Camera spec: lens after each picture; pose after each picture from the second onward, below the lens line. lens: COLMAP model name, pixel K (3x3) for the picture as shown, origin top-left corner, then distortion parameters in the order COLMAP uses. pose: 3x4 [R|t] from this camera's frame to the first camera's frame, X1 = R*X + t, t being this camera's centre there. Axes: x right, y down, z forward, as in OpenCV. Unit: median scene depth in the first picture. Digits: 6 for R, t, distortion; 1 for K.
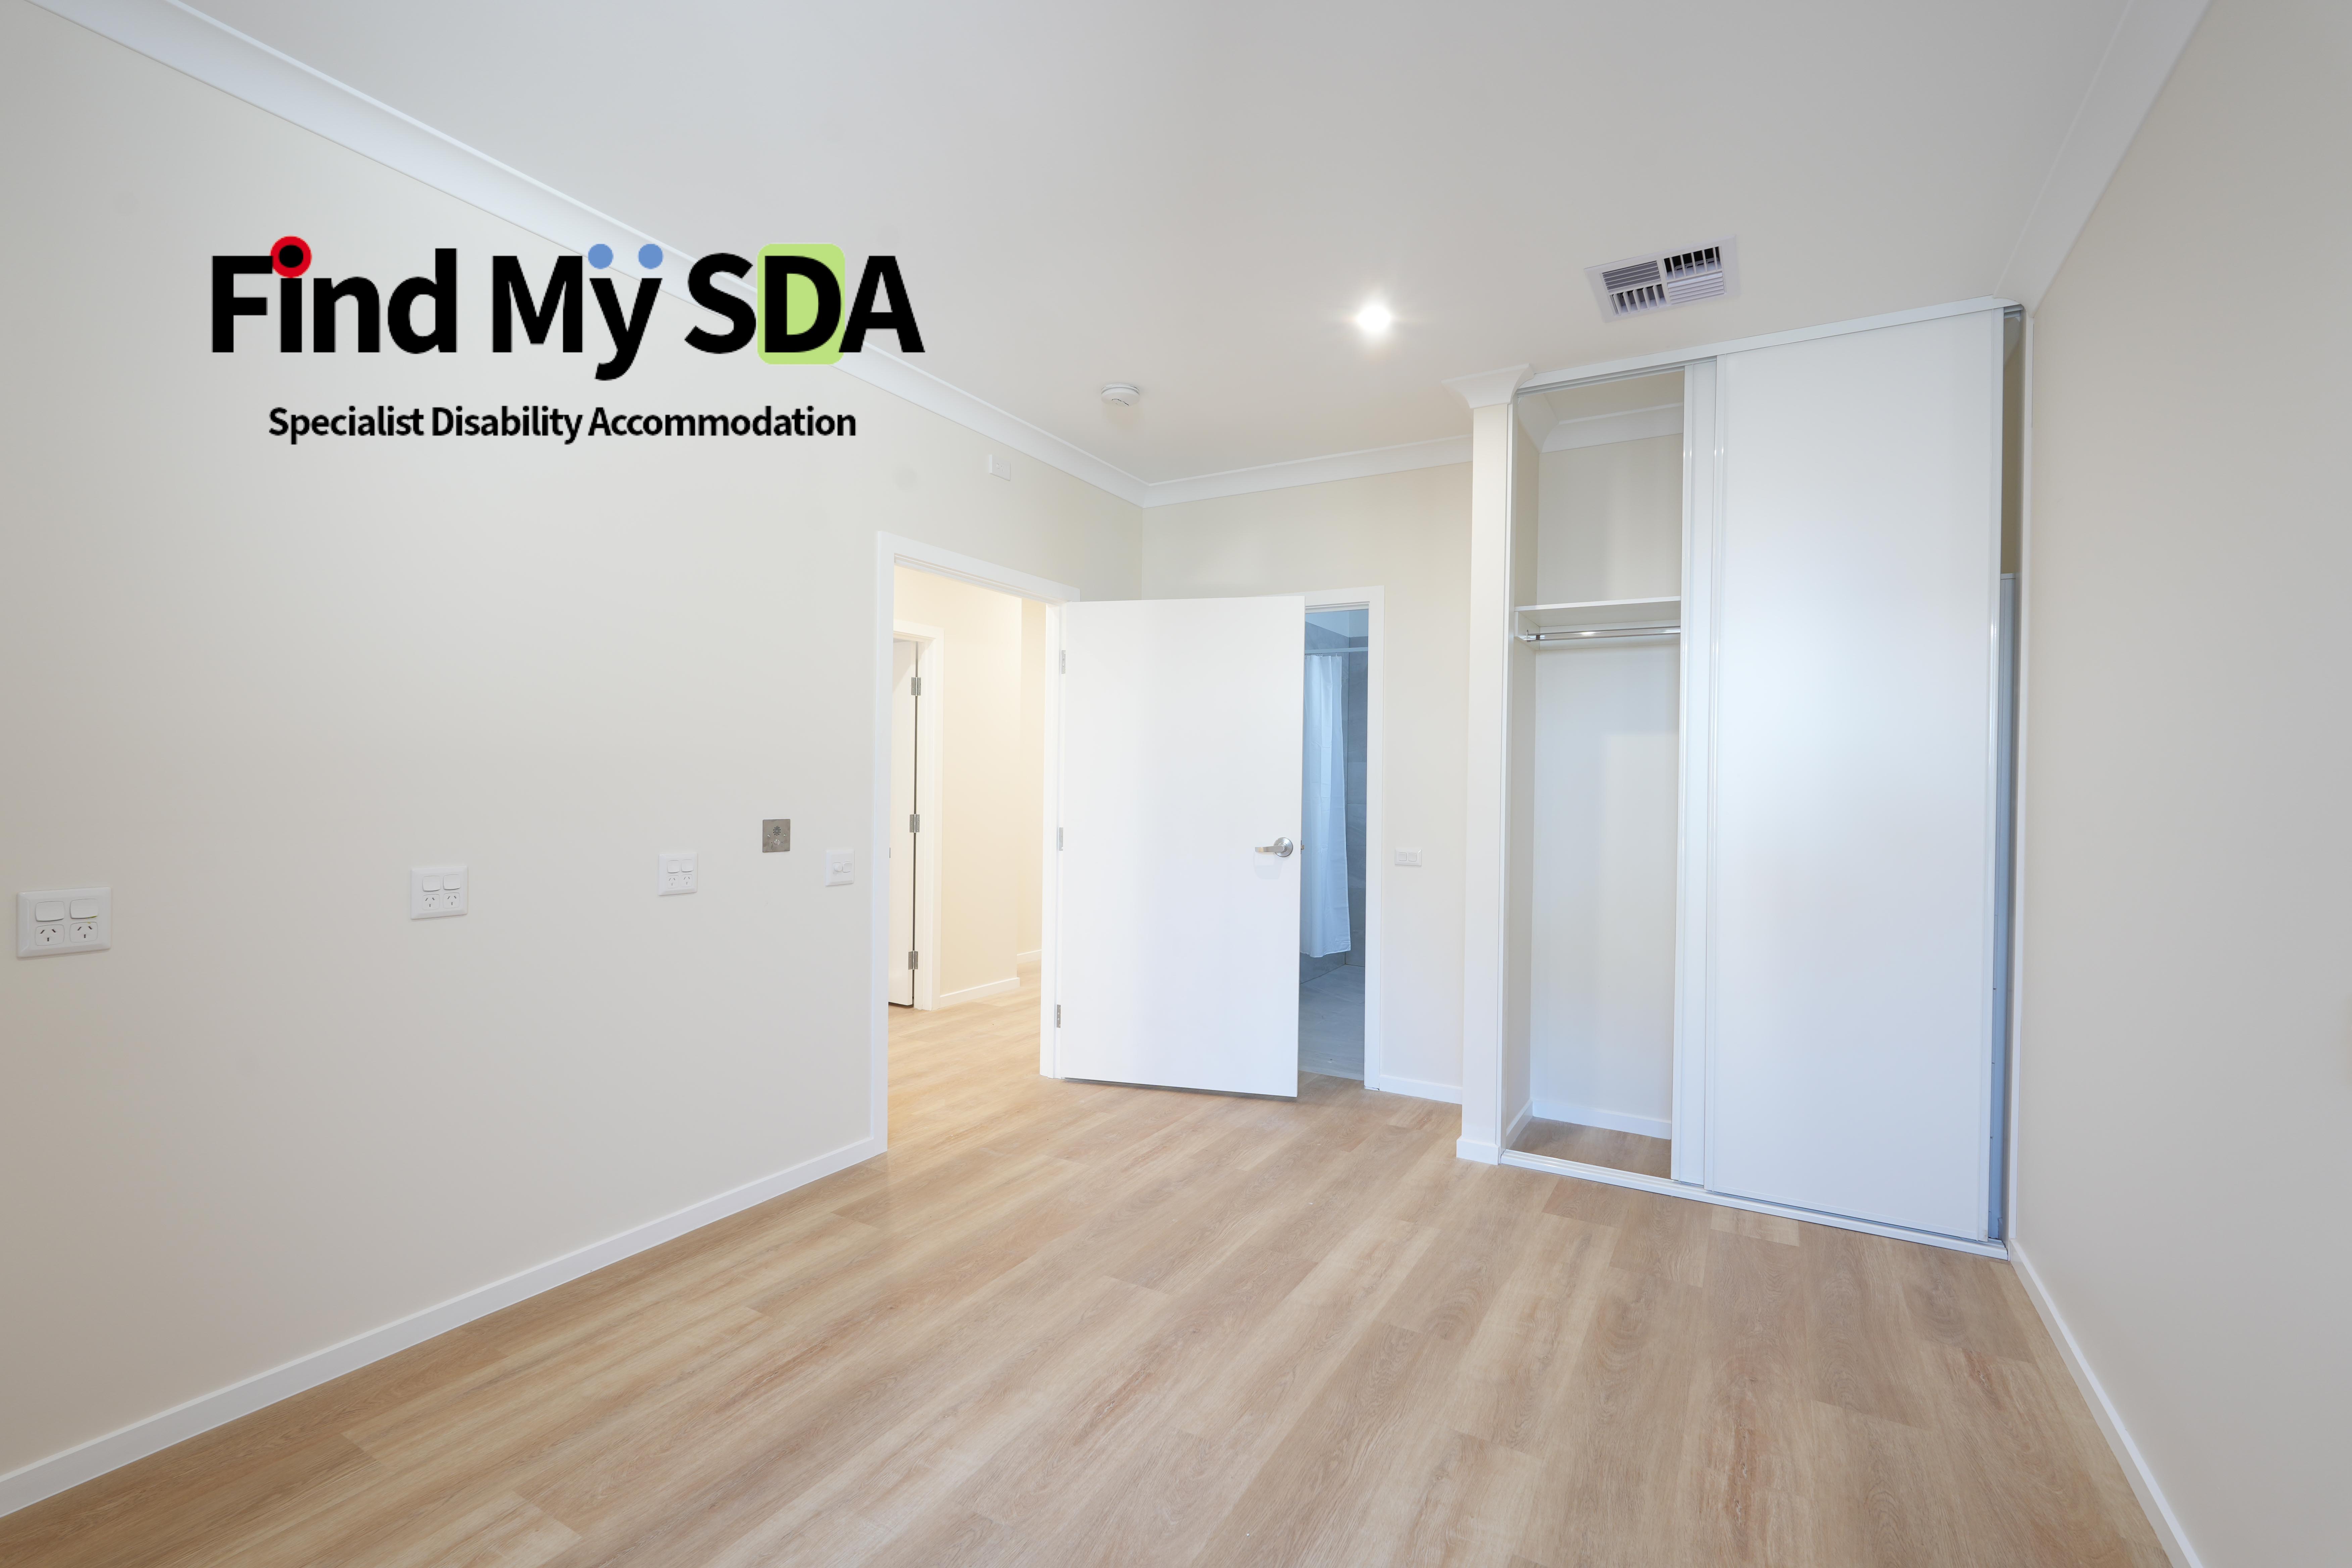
lens RADIAL K [[1040.7, 0, 1176.1], [0, 1040.7, 790.5], [0, 0, 1]] dist [0.000445, 0.000052]
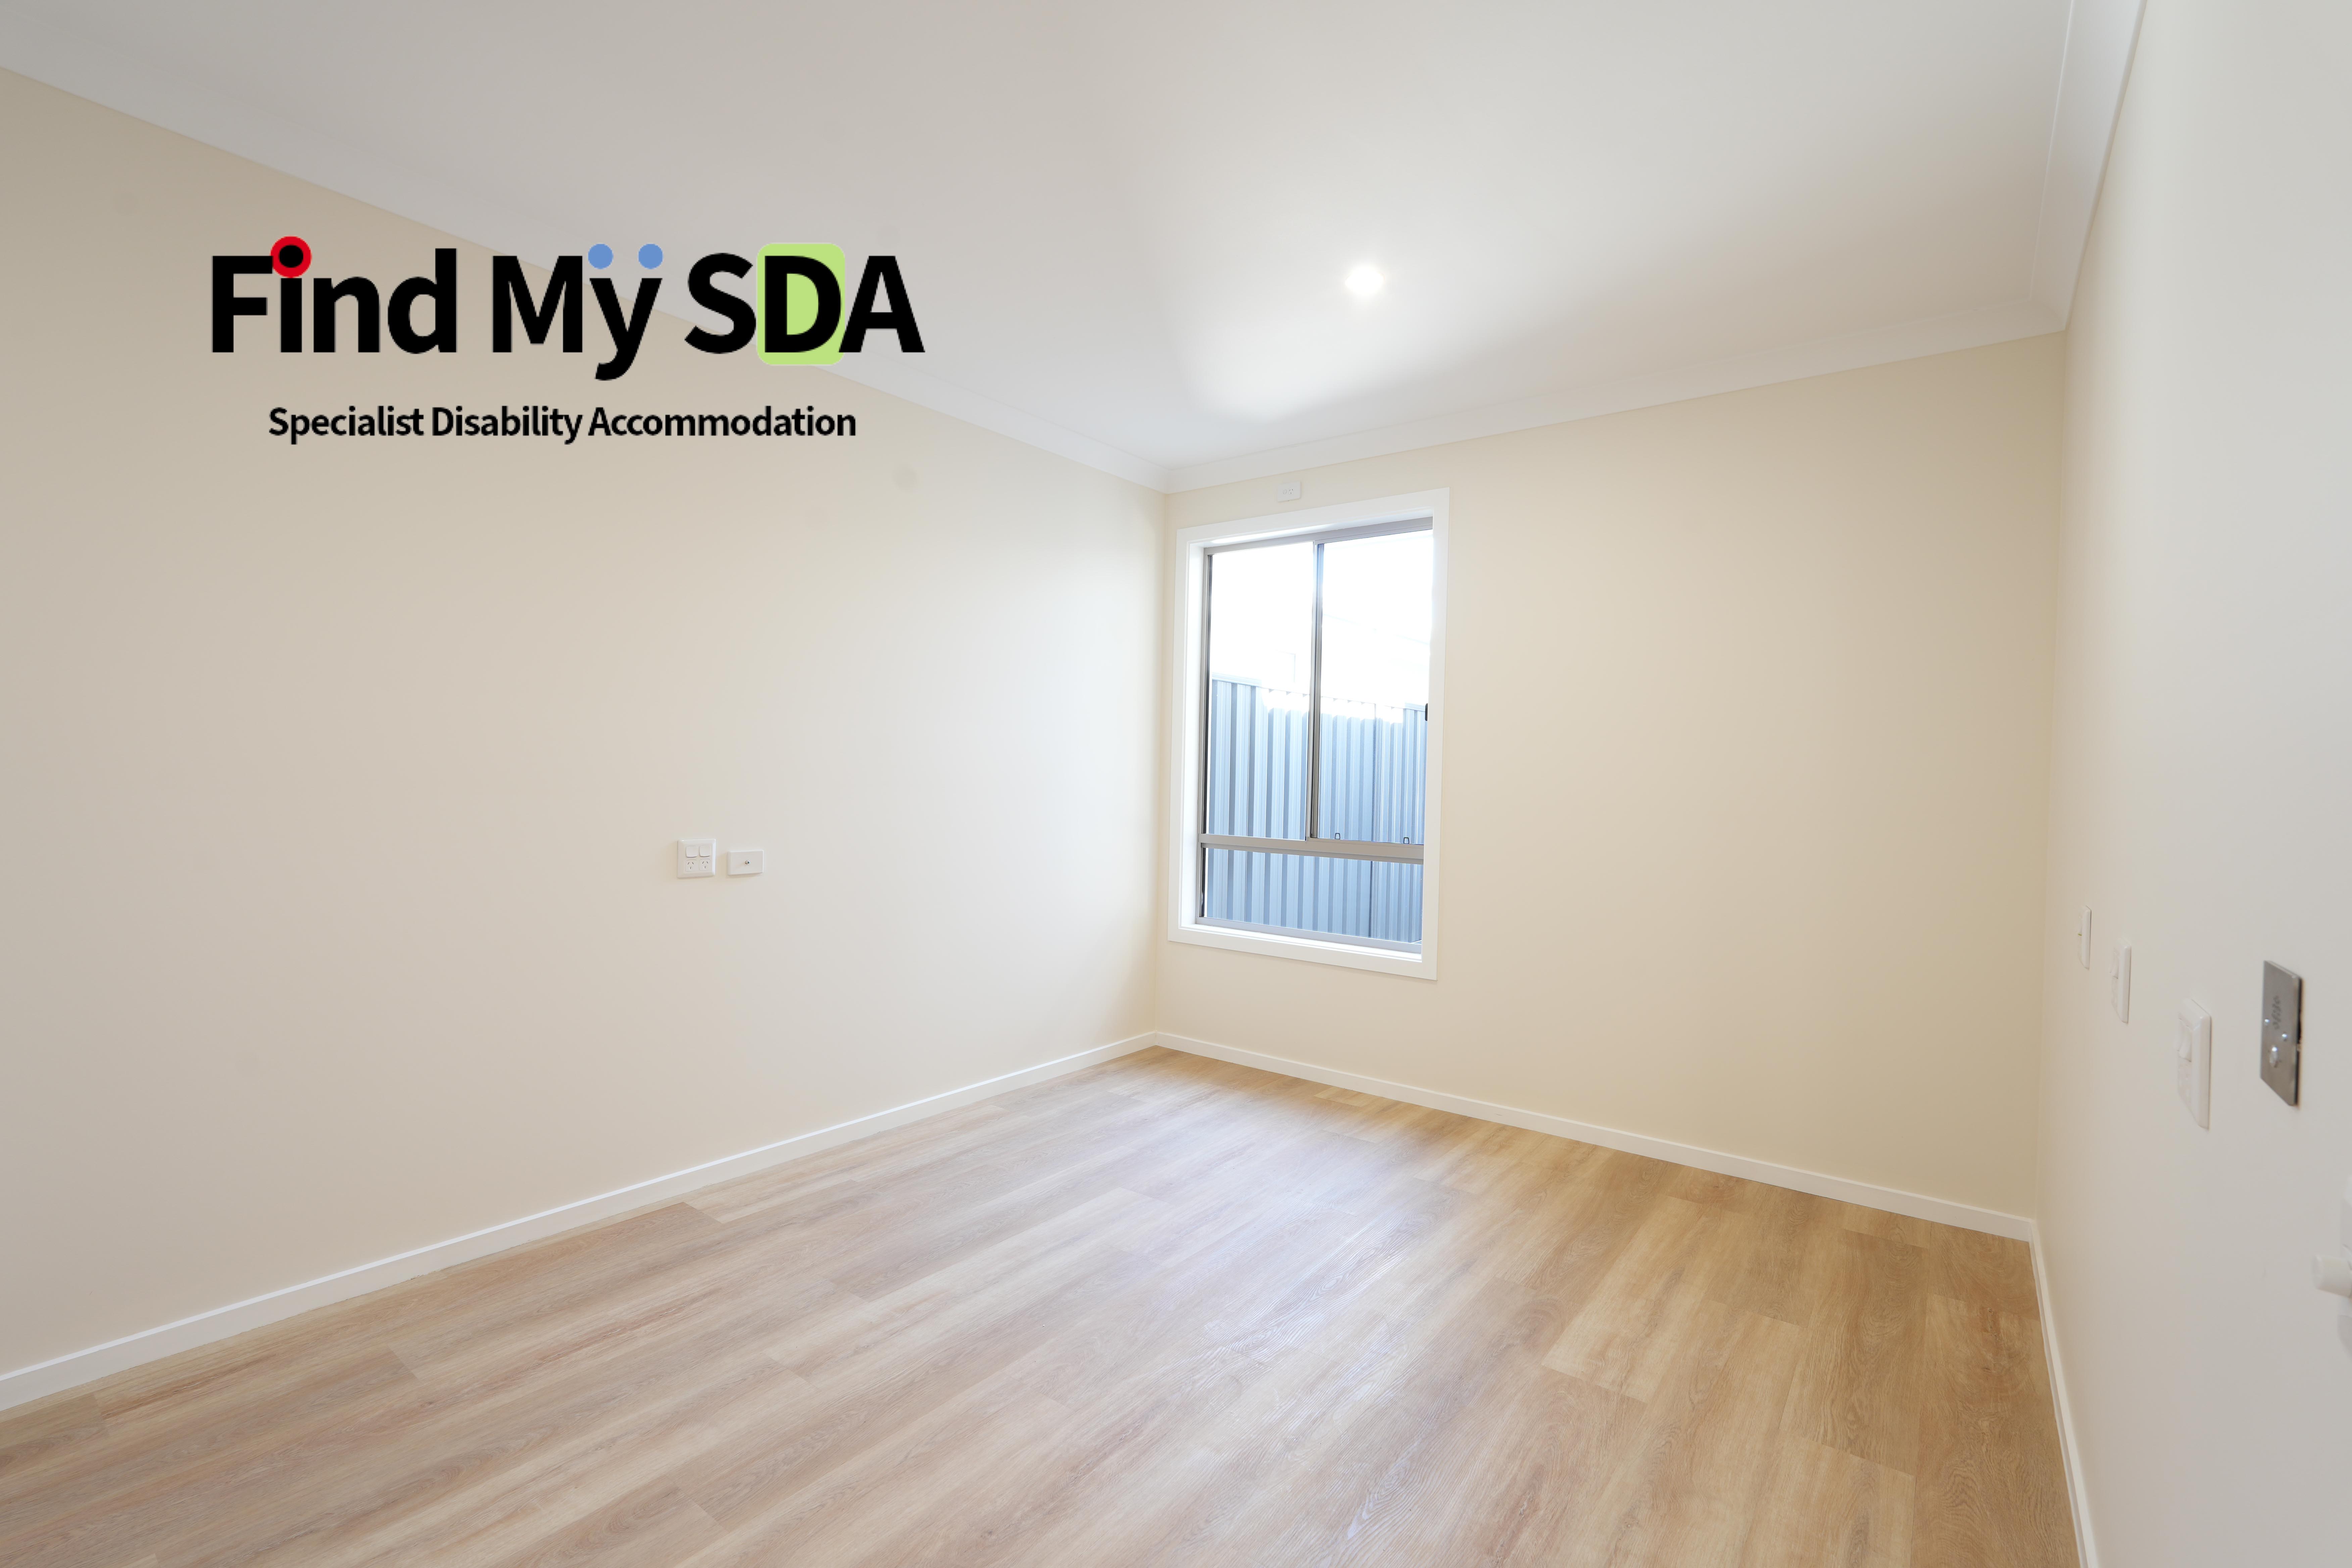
lens RADIAL K [[1040.7, 0, 1178.3], [0, 1040.7, 787.6], [0, 0, 1]] dist [0.000445, 0.000052]
pose [[-0.991254, -0.034505, 0.127380, -0.216542], [-0.032299, 0.999291, 0.019341, -0.018164], [-0.127957, 0.015058, -0.991665, 1.967216]]
